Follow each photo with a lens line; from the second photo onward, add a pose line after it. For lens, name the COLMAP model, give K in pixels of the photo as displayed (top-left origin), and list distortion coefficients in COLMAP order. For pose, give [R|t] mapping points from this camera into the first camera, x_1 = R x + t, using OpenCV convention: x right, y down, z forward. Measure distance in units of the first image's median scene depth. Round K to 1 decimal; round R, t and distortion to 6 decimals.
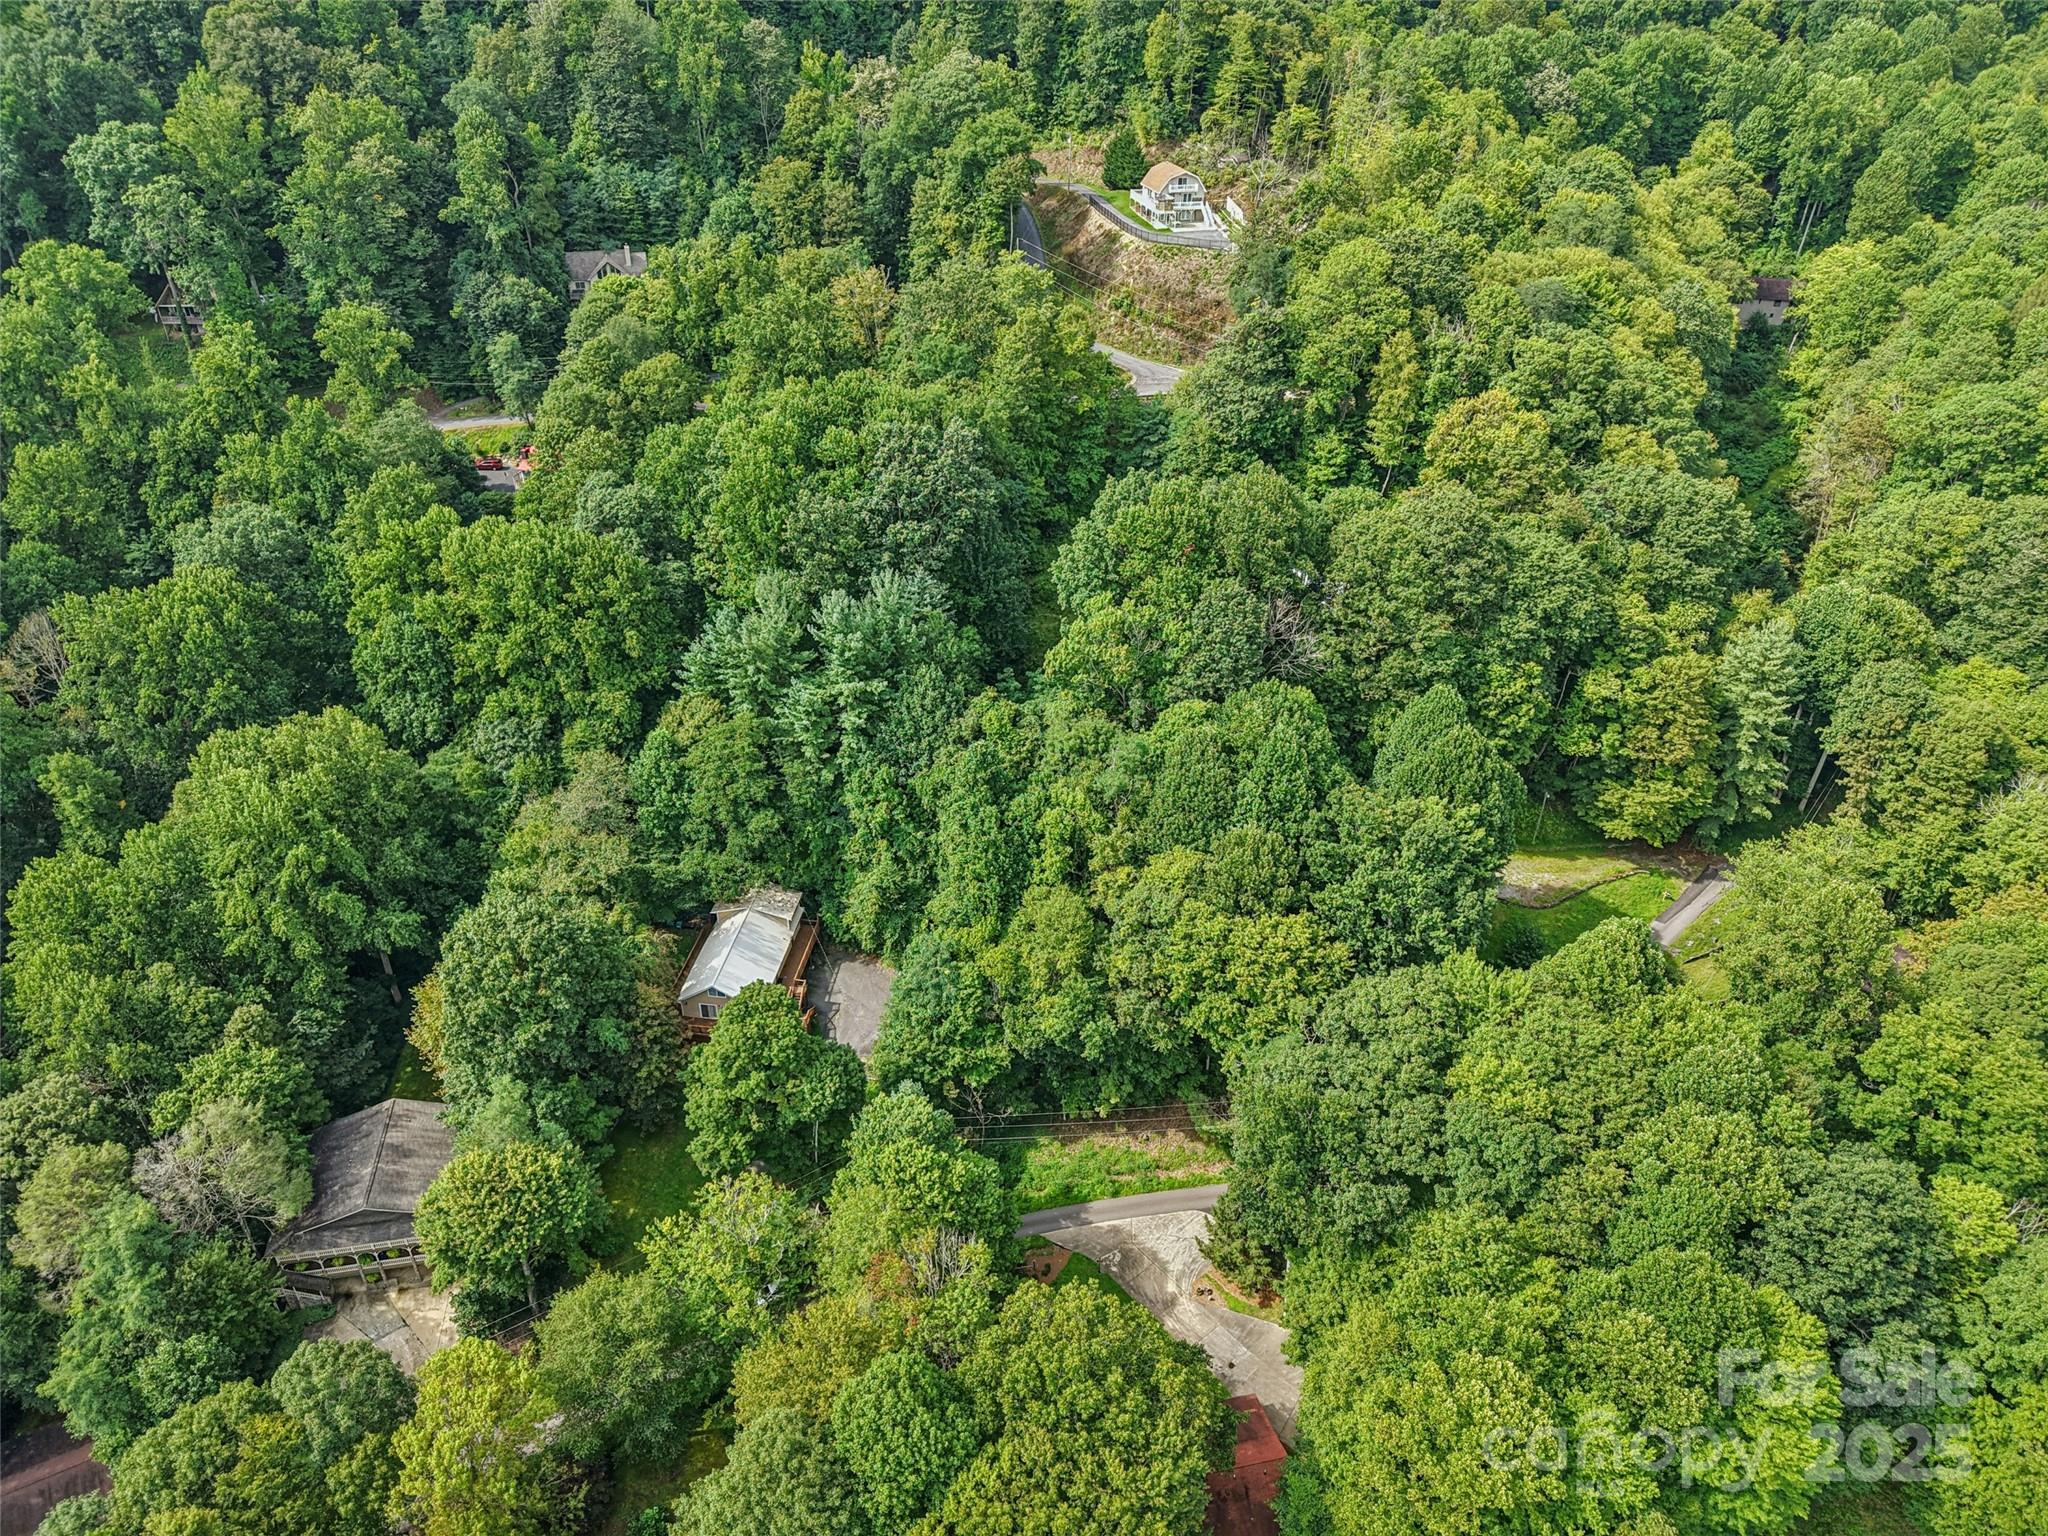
lens RADIAL K [[1371.3, 0, 1020.4], [0, 1371.3, 767.5], [0, 0, 1]] dist [0.021972, -0.019600]
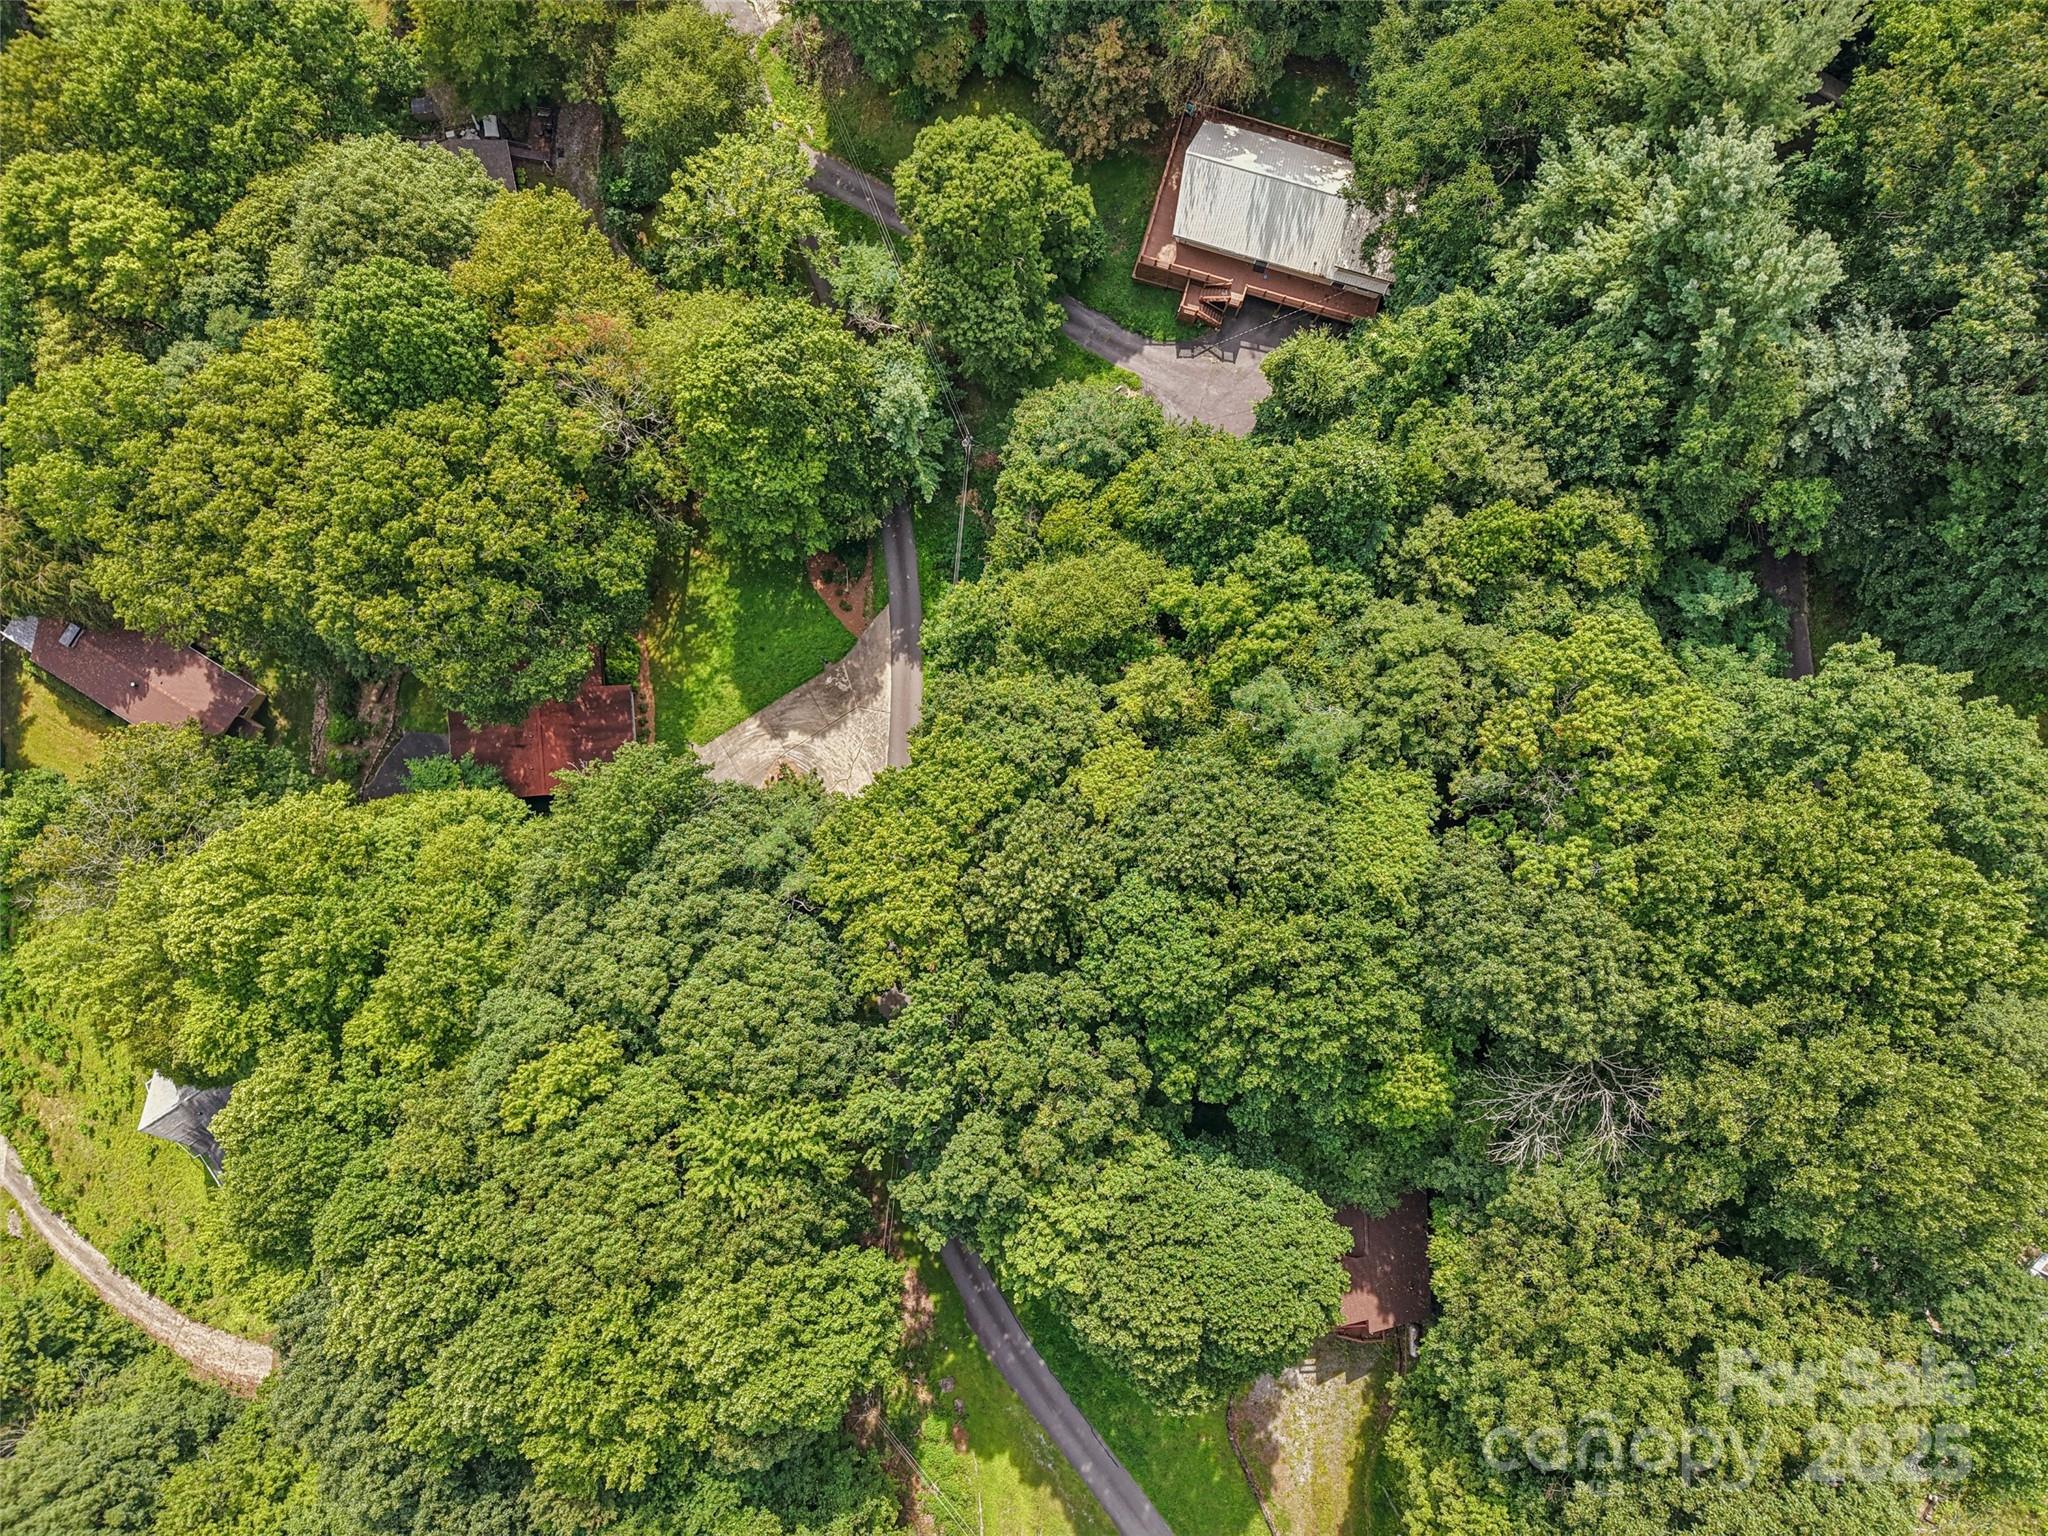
lens RADIAL K [[1371.3, 0, 1020.4], [0, 1371.3, 767.5], [0, 0, 1]] dist [0.021972, -0.019600]
pose [[-0.143817, 0.988712, -0.042015, 0.121988], [-0.545901, -0.043851, 0.836701, -0.372764], [0.825414, 0.143268, 0.546046, 0.541166]]
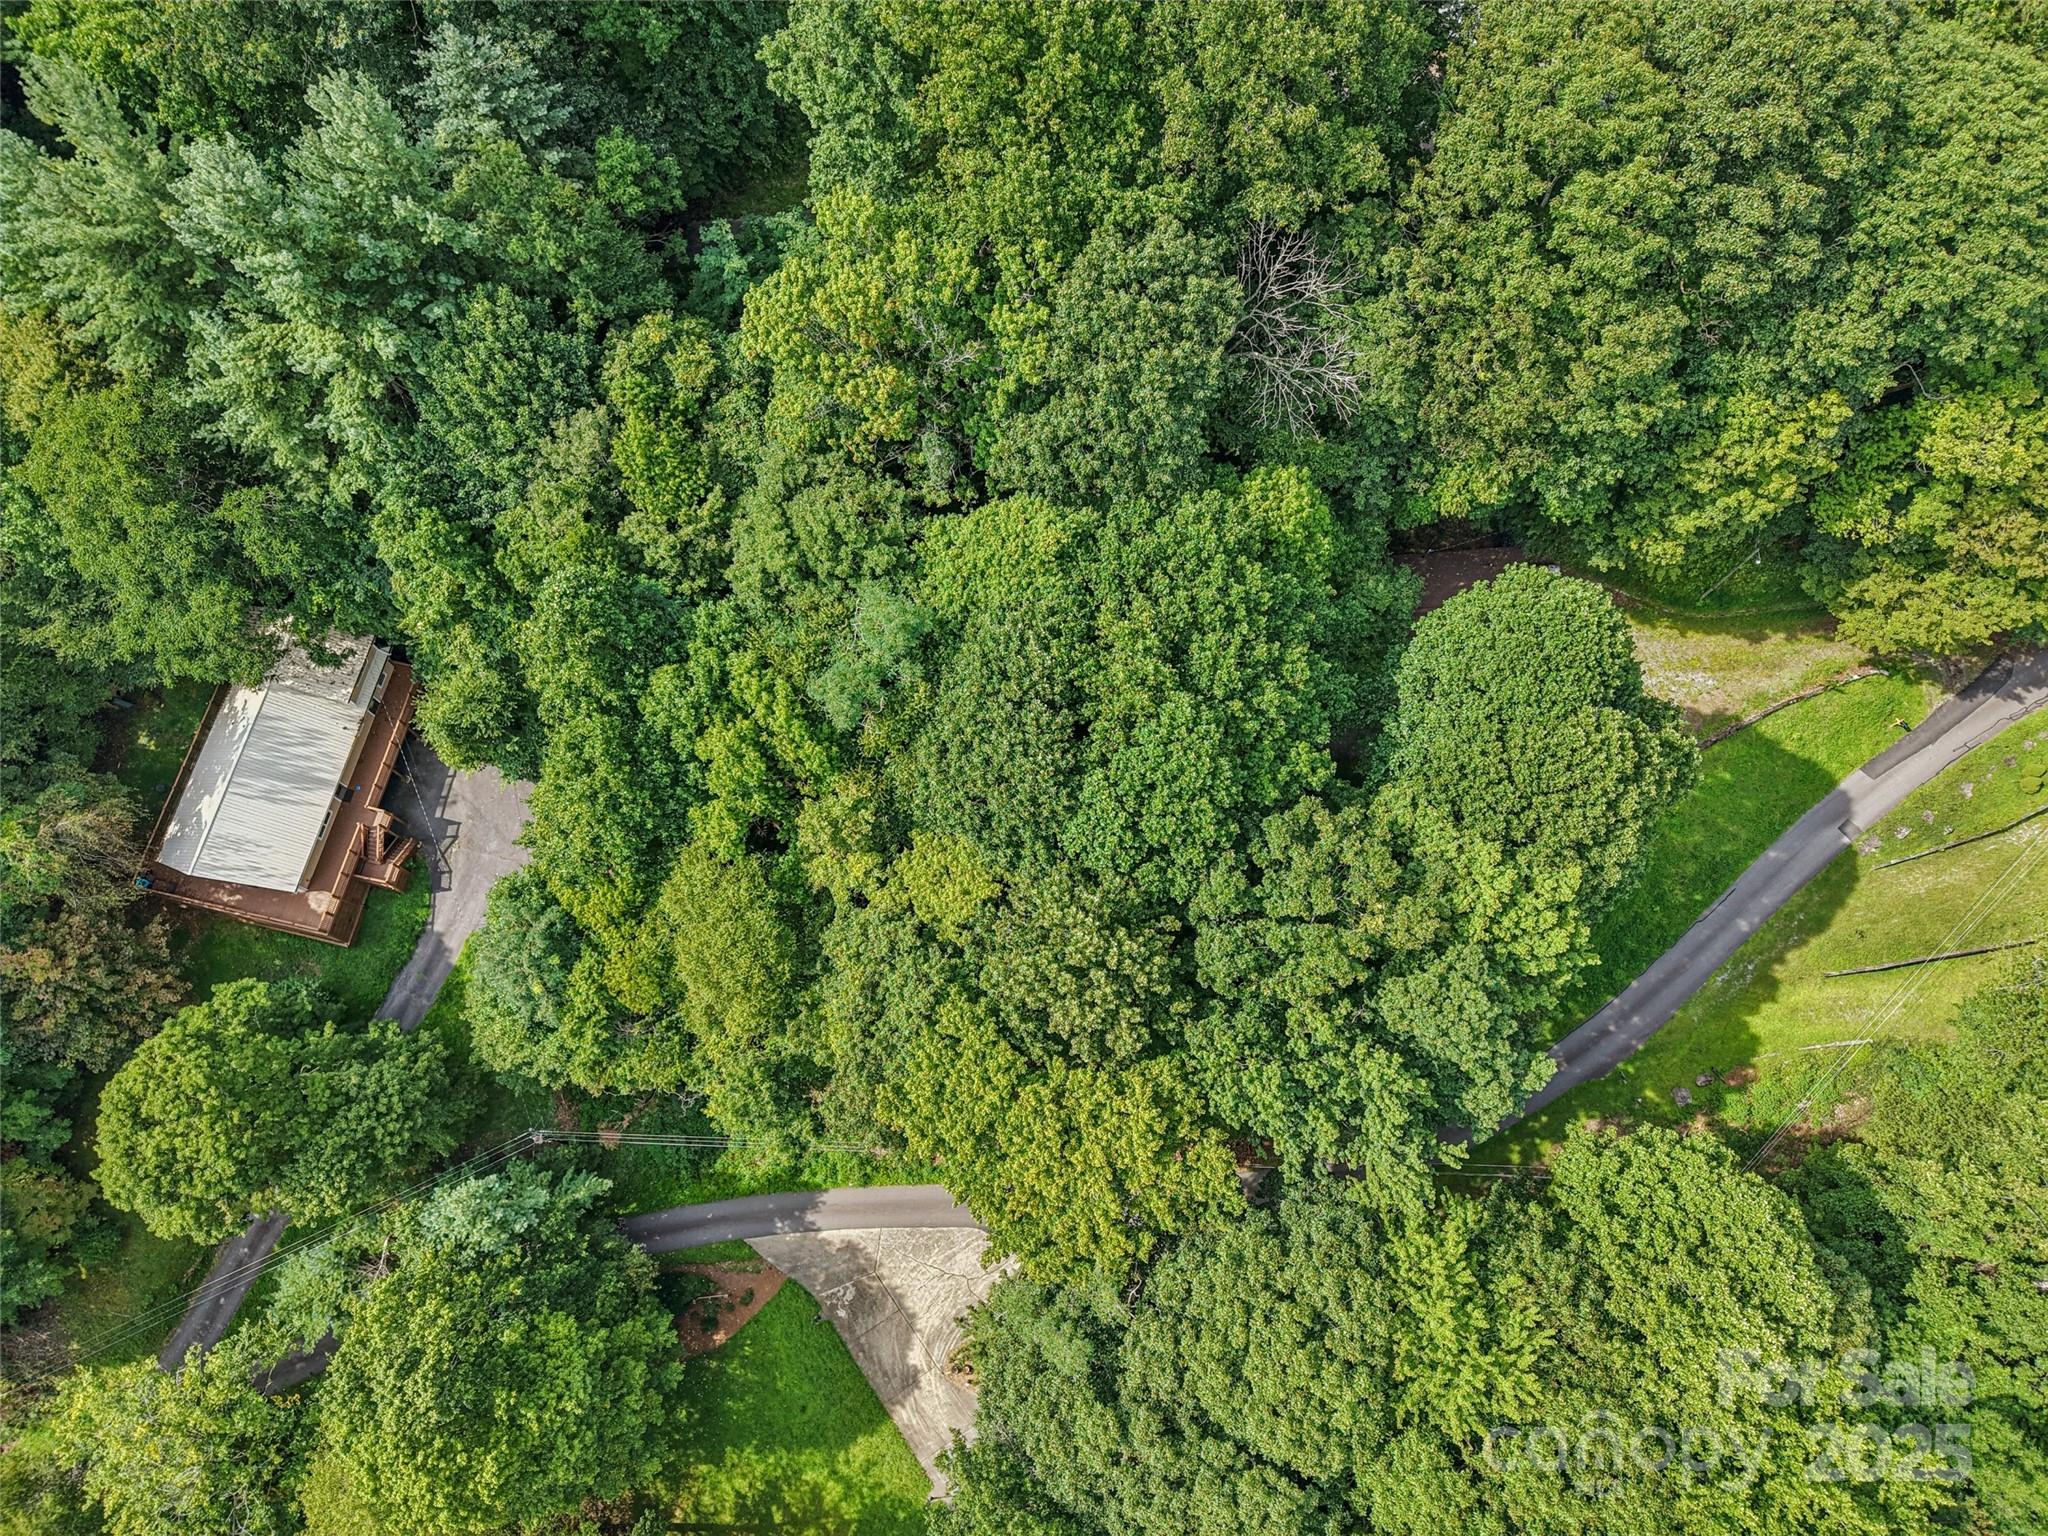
lens RADIAL K [[1371.3, 0, 1020.4], [0, 1371.3, 767.5], [0, 0, 1]] dist [0.021972, -0.019600]
pose [[0.996227, 0.084463, -0.019937, 0.126832], [-0.052645, 0.770809, 0.634888, -0.248915], [0.068992, -0.631443, 0.772347, 0.552143]]
